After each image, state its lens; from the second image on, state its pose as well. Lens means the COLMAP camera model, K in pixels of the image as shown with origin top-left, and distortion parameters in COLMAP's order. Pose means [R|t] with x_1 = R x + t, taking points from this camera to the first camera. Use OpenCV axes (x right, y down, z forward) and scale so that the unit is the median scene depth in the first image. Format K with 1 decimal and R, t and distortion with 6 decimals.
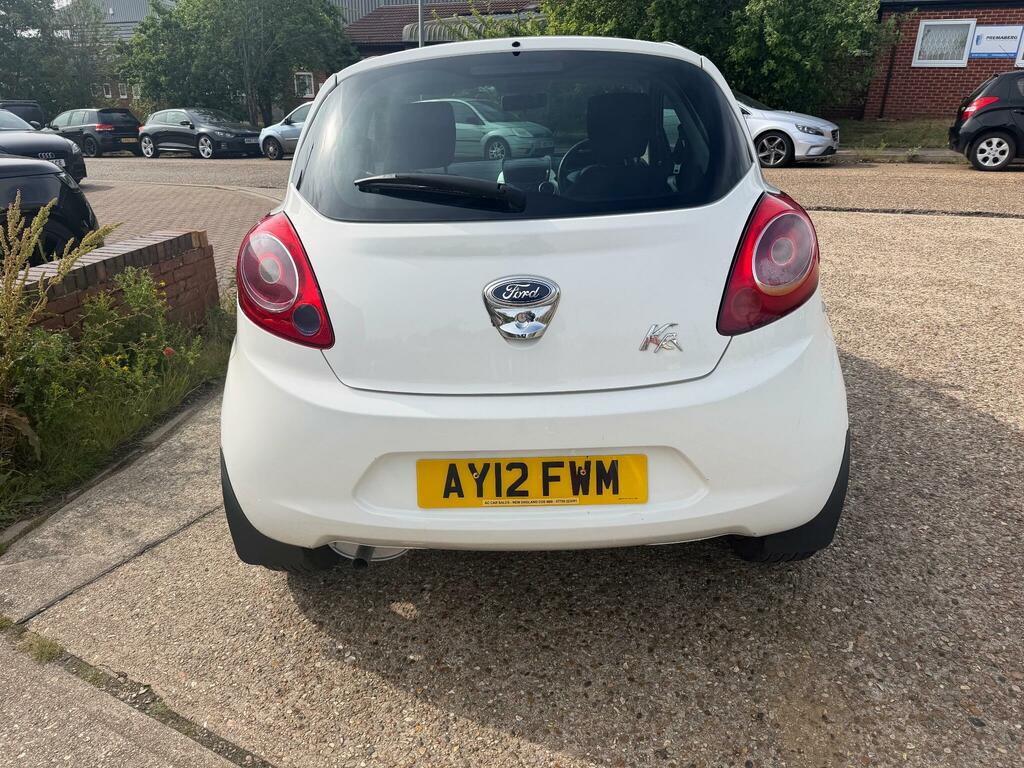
lens RADIAL K [[764.0, 0, 507.4], [0, 764.0, 379.1], [0, 0, 1]] dist [0.001256, -0.008120]
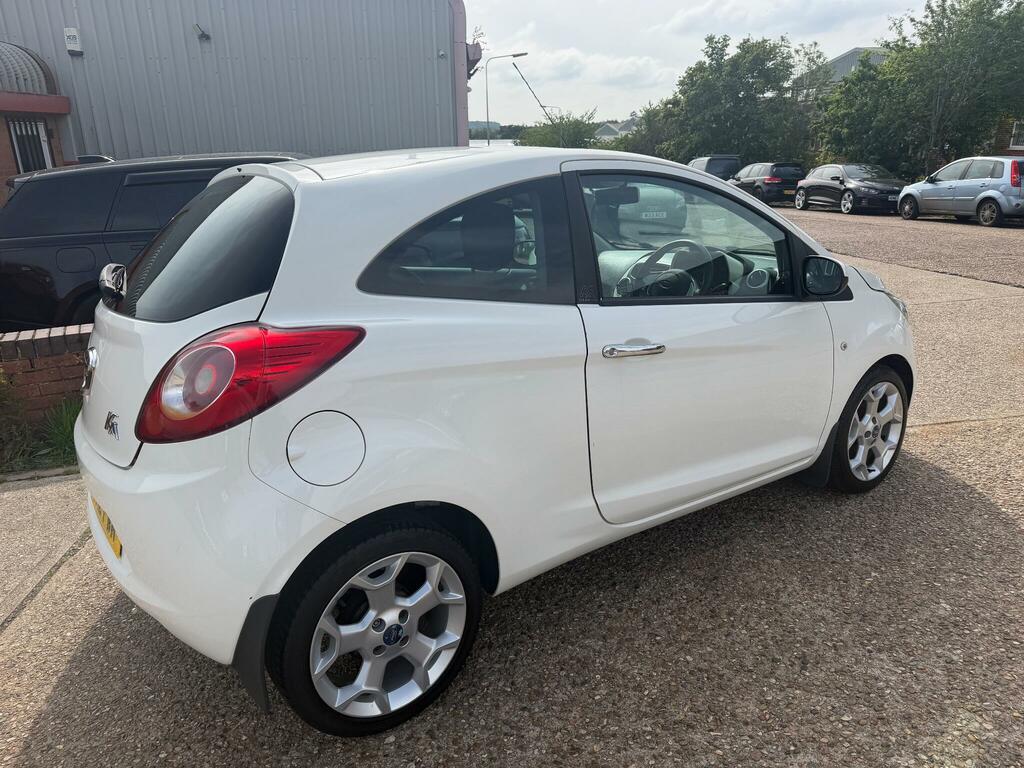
lens RADIAL K [[764.0, 0, 507.4], [0, 764.0, 379.1], [0, 0, 1]] dist [0.001256, -0.008120]
pose [[0.579575, 0.226742, -0.782739, 0.175874], [-0.267519, 0.960220, 0.080071, -0.044991], [0.769757, 0.162991, 0.617177, 0.087144]]
